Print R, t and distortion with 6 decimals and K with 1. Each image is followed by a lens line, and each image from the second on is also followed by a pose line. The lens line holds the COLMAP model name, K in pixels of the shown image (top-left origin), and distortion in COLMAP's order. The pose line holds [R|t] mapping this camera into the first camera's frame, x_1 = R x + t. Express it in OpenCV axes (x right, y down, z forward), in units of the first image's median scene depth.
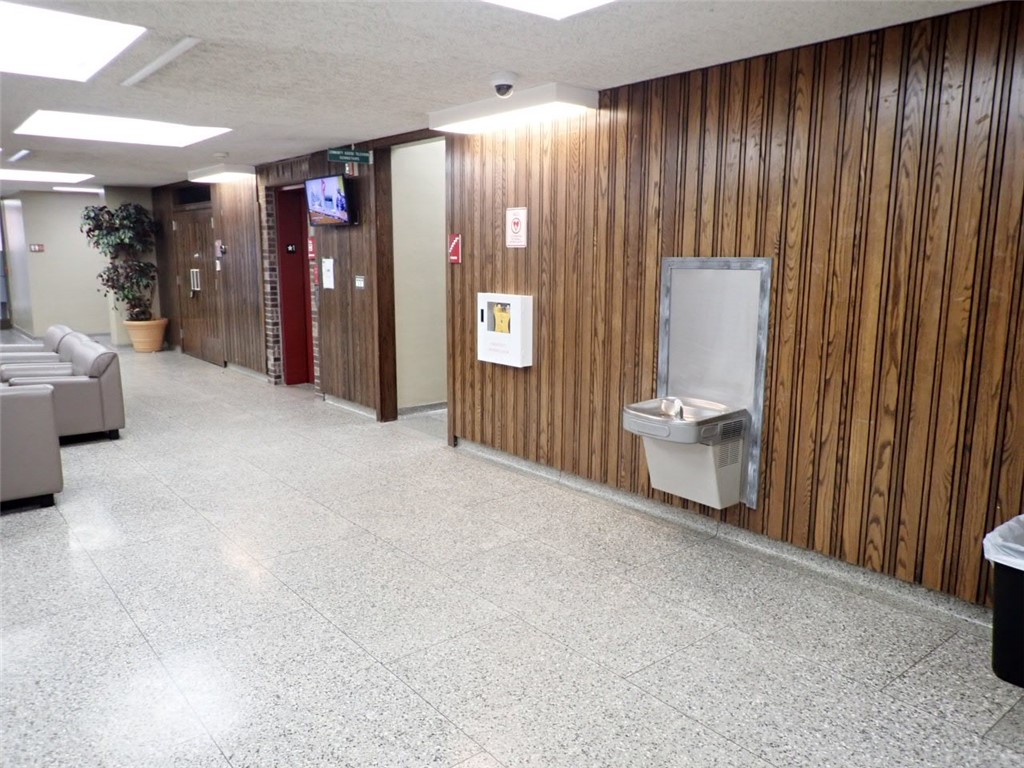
lens RADIAL K [[760.3, 0, 512.5], [0, 760.3, 383.8], [0, 0, 1]] dist [0.002103, 0.000025]
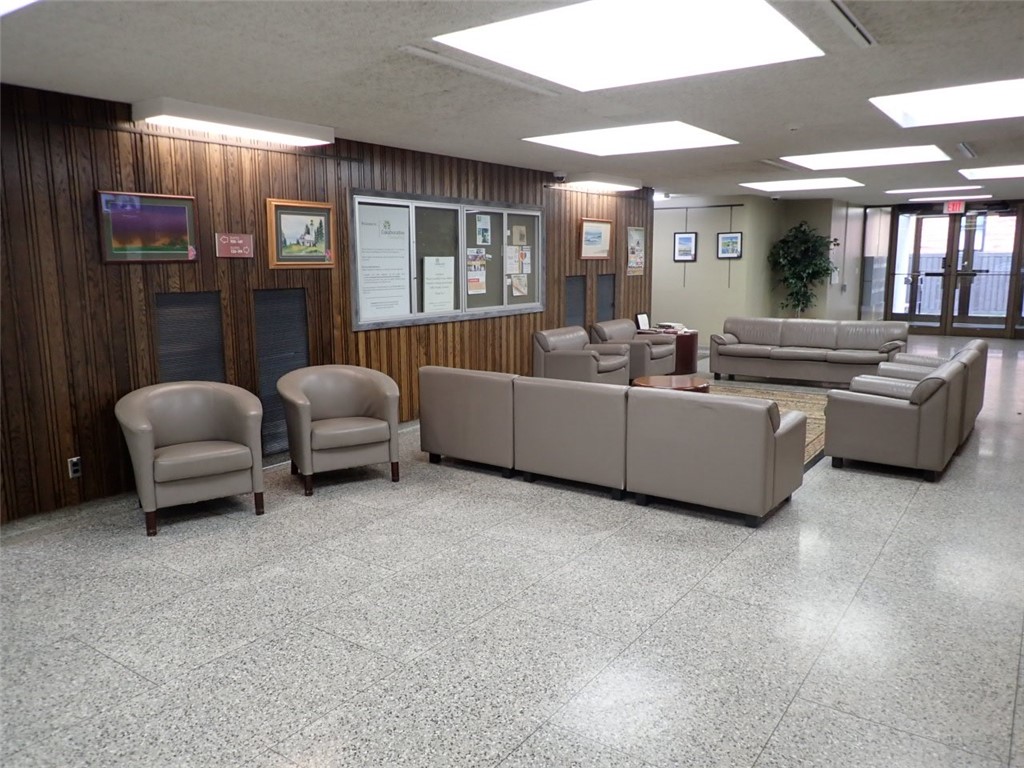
lens RADIAL K [[760.3, 0, 507.8], [0, 760.3, 384.5], [0, 0, 1]] dist [0.002103, 0.000025]
pose [[0.262858, 0.153948, -0.952473, 0.182492], [-0.159285, 0.980567, 0.114530, -0.072616], [0.951595, 0.121610, 0.282272, 0.423476]]
